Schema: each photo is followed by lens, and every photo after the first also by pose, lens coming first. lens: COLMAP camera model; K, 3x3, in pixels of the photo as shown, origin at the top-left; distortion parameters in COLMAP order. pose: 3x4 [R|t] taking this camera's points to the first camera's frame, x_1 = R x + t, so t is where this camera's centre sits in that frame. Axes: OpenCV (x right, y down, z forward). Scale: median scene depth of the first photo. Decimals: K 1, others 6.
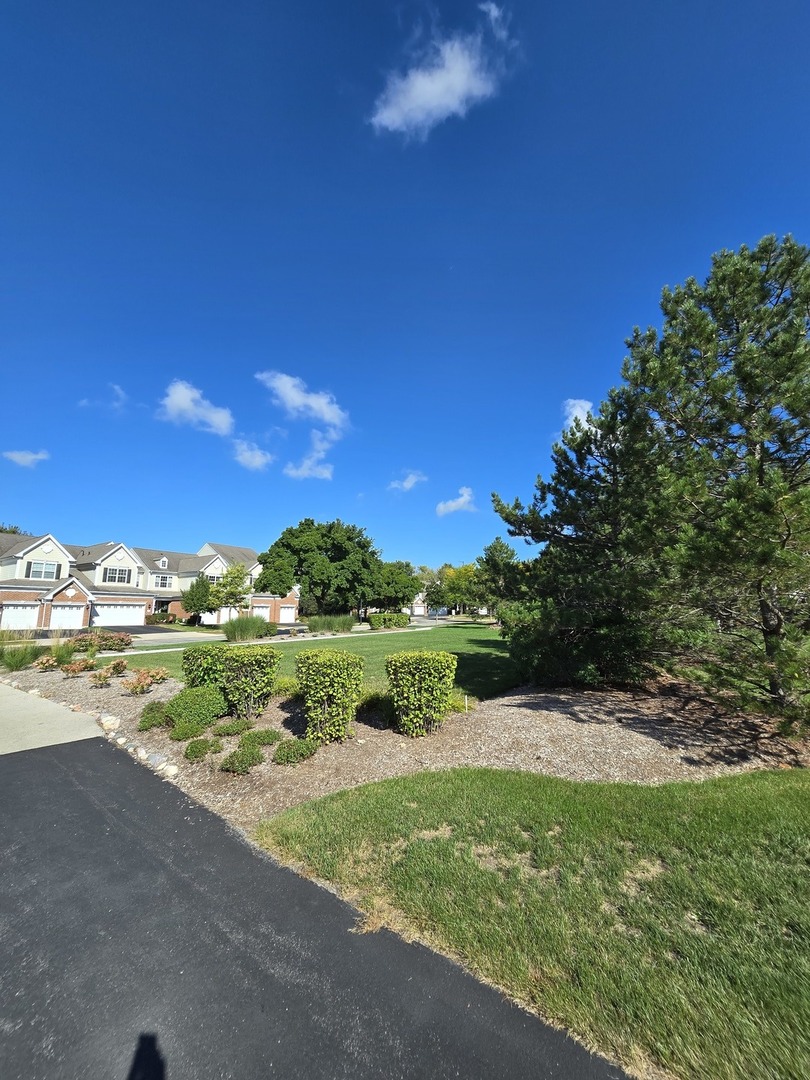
lens RADIAL K [[458.0, 0, 415.0], [0, 458.0, 541.3], [0, 0, 1]] dist [-0.001638, -0.000109]
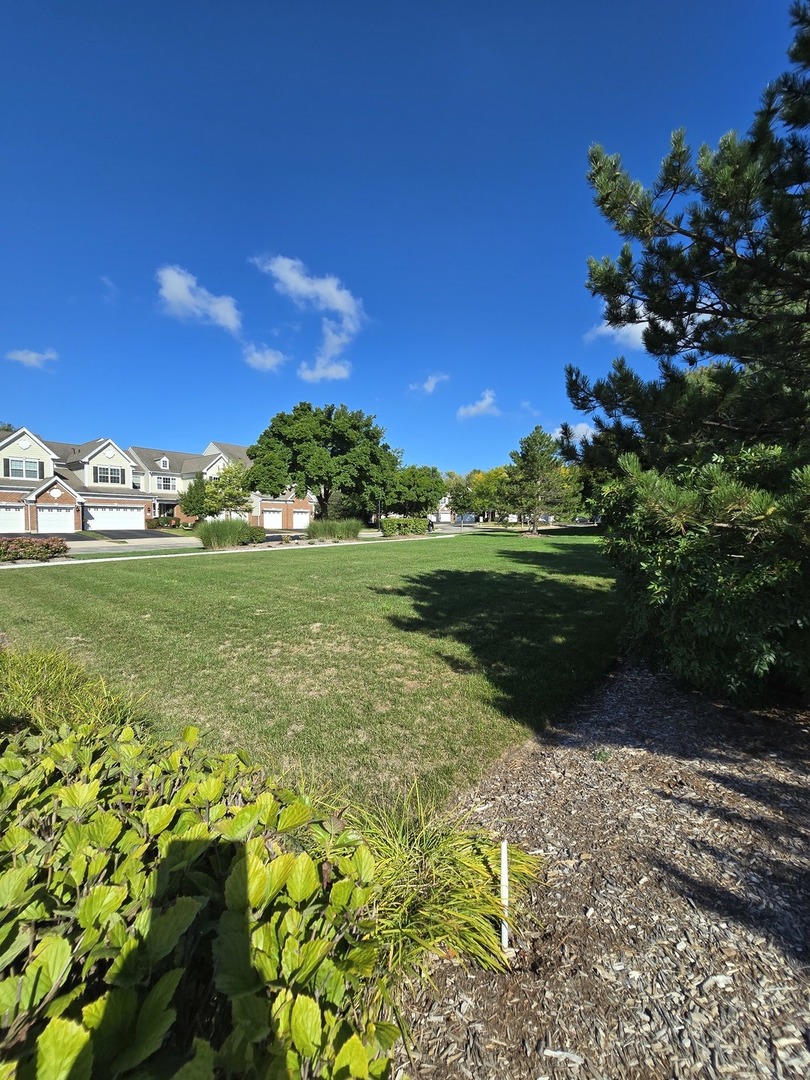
lens RADIAL K [[454.6, 0, 407.8], [0, 454.6, 538.3], [0, 0, 1]] dist [-0.005131, -0.000121]
pose [[0.996938, 0.010155, -0.077539, 0.014698], [0.004997, 0.981234, 0.192758, 0.028167], [0.078042, -0.192555, 0.978178, 0.148506]]
